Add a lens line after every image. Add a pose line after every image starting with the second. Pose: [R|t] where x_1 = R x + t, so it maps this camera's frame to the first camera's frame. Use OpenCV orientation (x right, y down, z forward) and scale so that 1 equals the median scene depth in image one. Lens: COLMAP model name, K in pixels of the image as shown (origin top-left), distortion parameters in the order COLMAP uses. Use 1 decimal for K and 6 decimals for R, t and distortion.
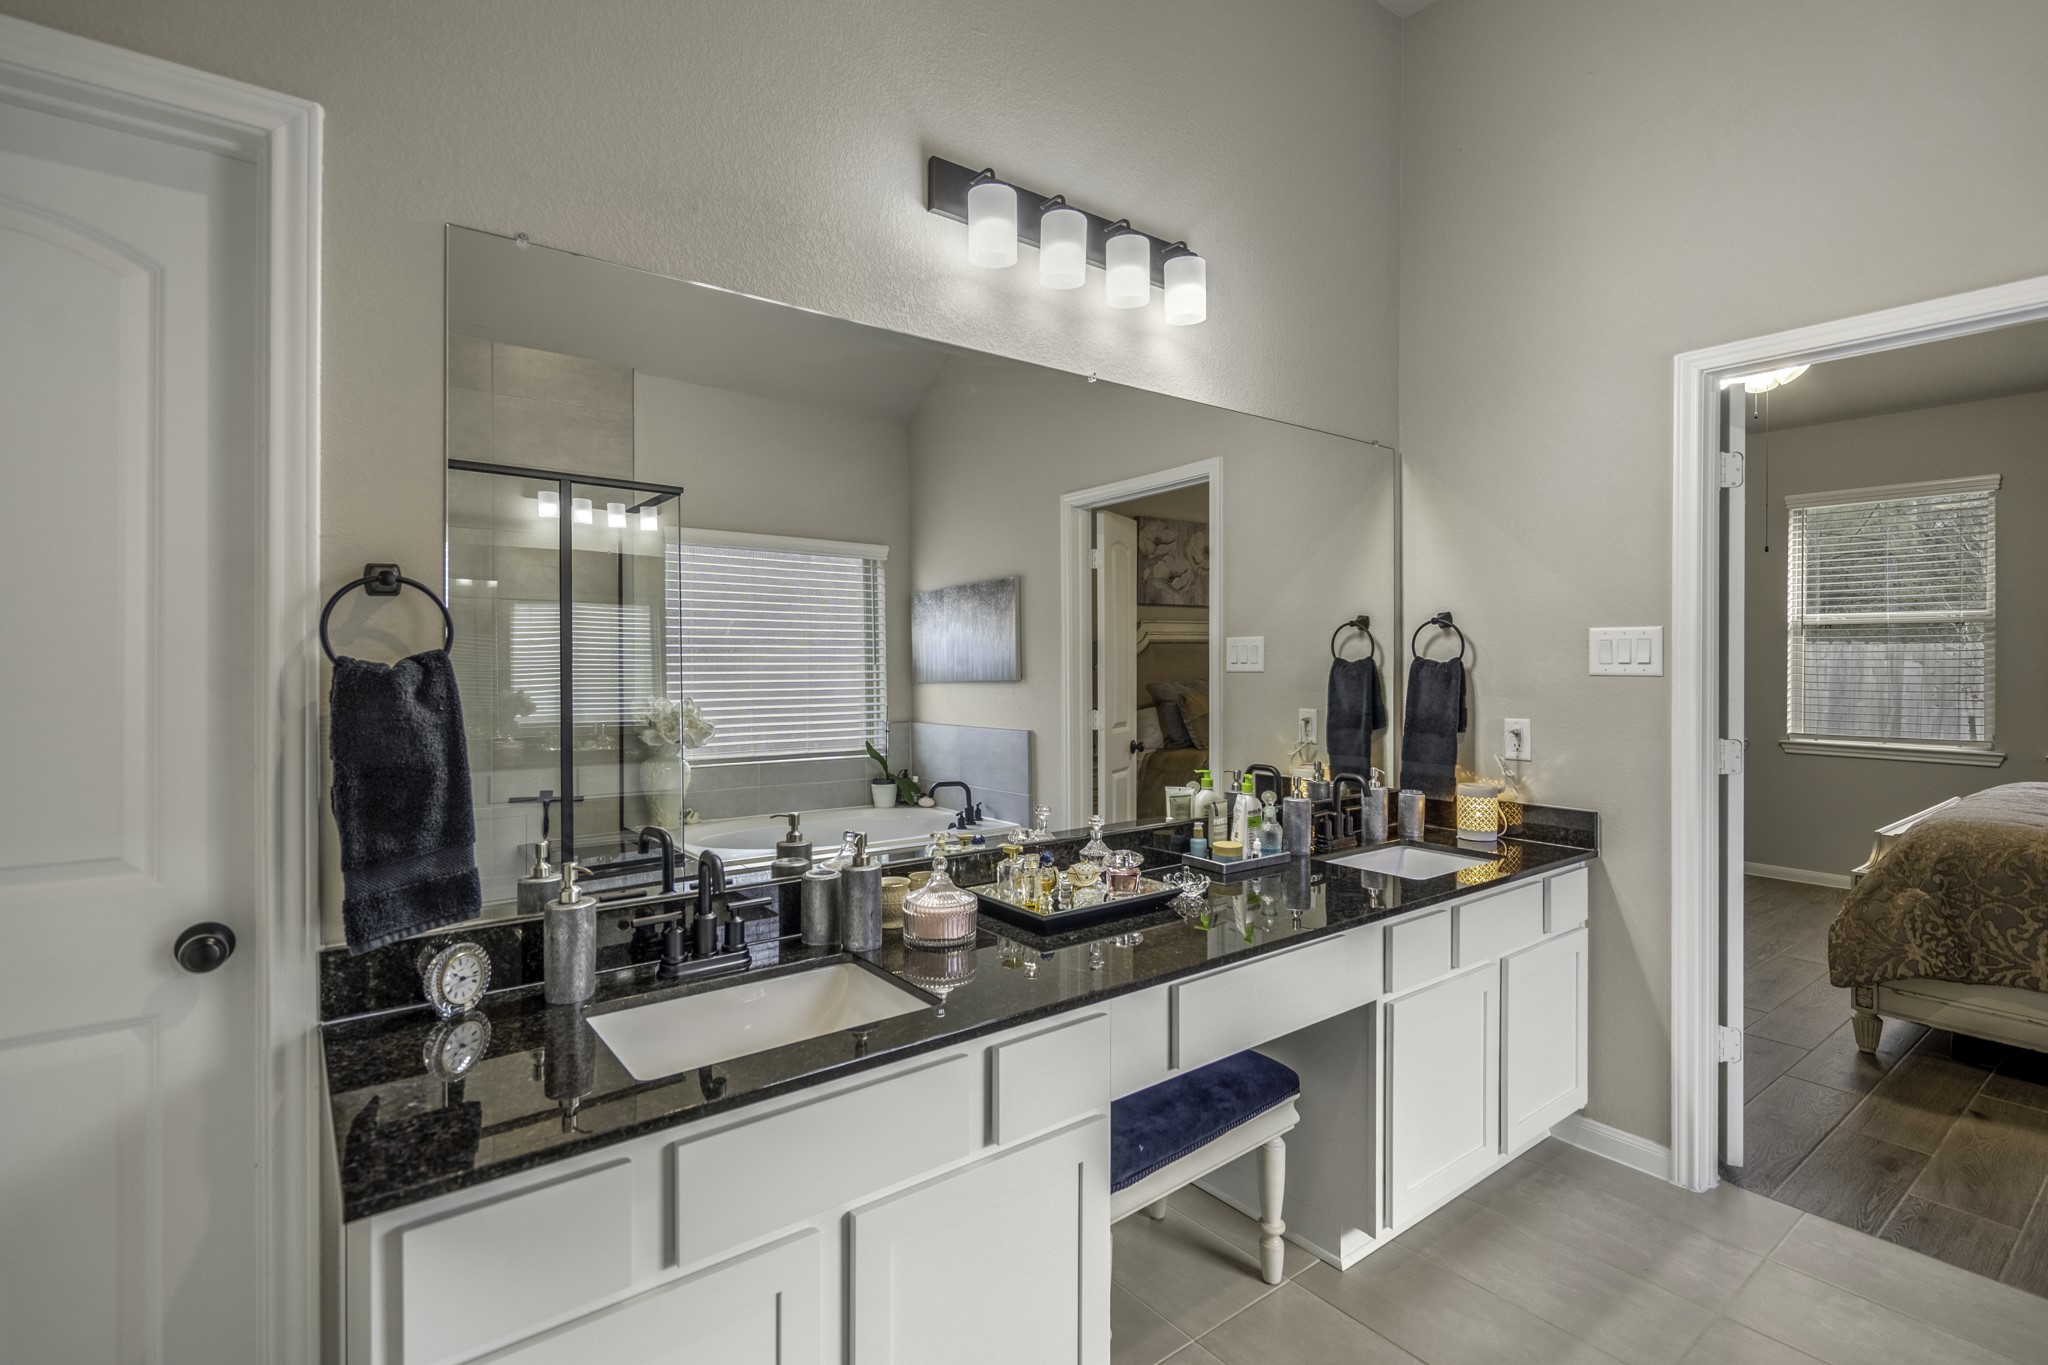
lens RADIAL K [[959.2, 0, 1018.1], [0, 959.2, 668.6], [0, 0, 1]] dist [-0.002385, 0.000823]
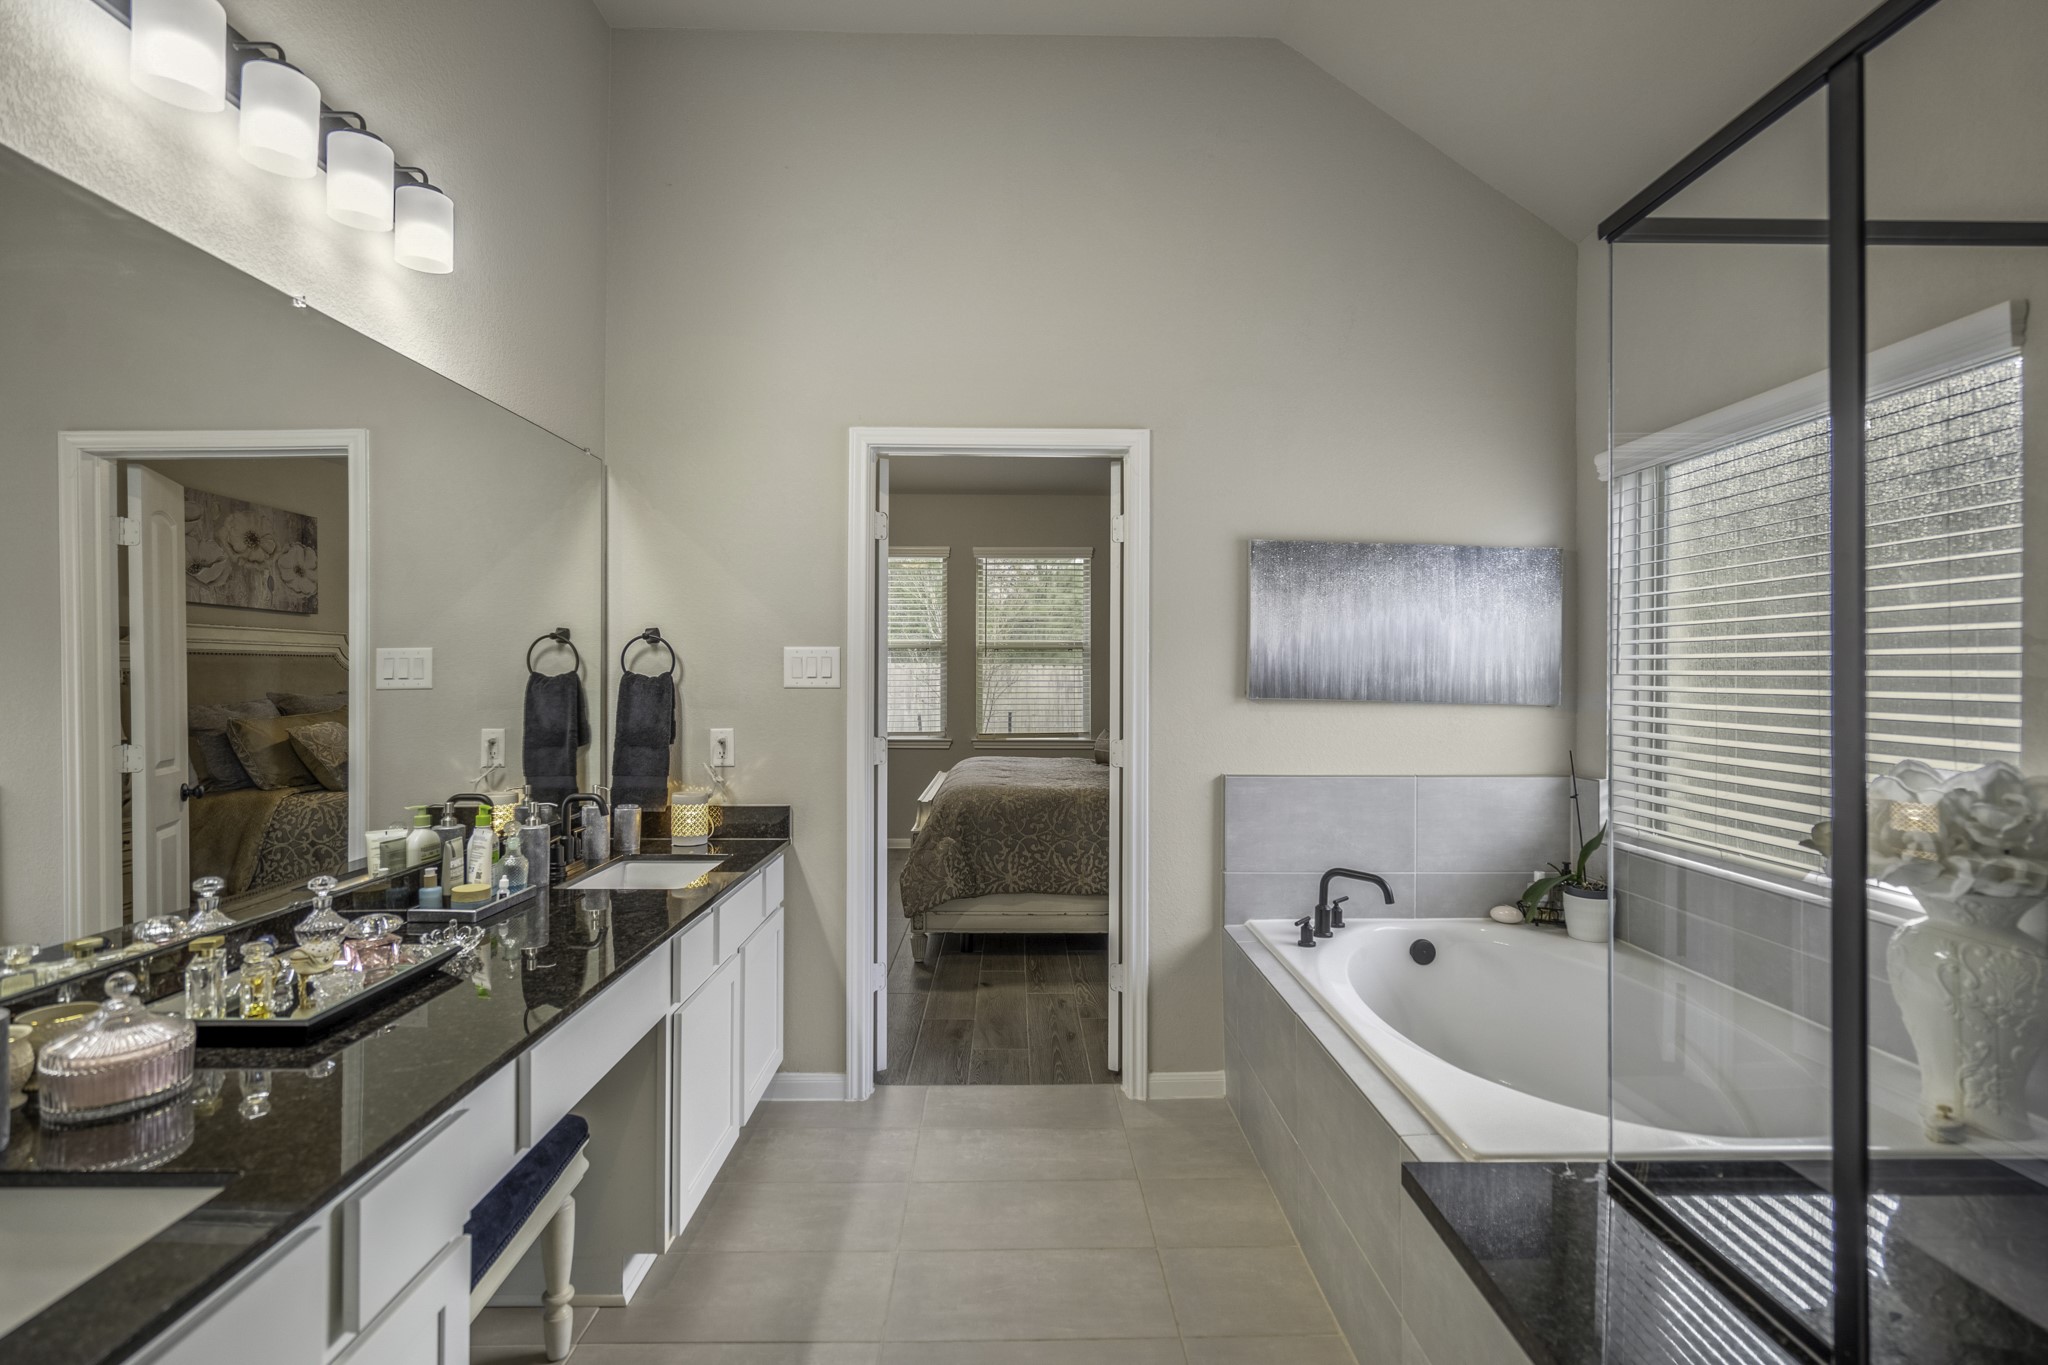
lens RADIAL K [[963.4, 0, 1026.1], [0, 963.4, 676.8], [0, 0, 1]] dist [-0.000504, 0.000373]
pose [[0.594343, -0.000897, 0.804211, -0.164512], [0.006696, 0.999970, -0.003834, 0.000159], [-0.804184, 0.007664, 0.594331, 0.075332]]
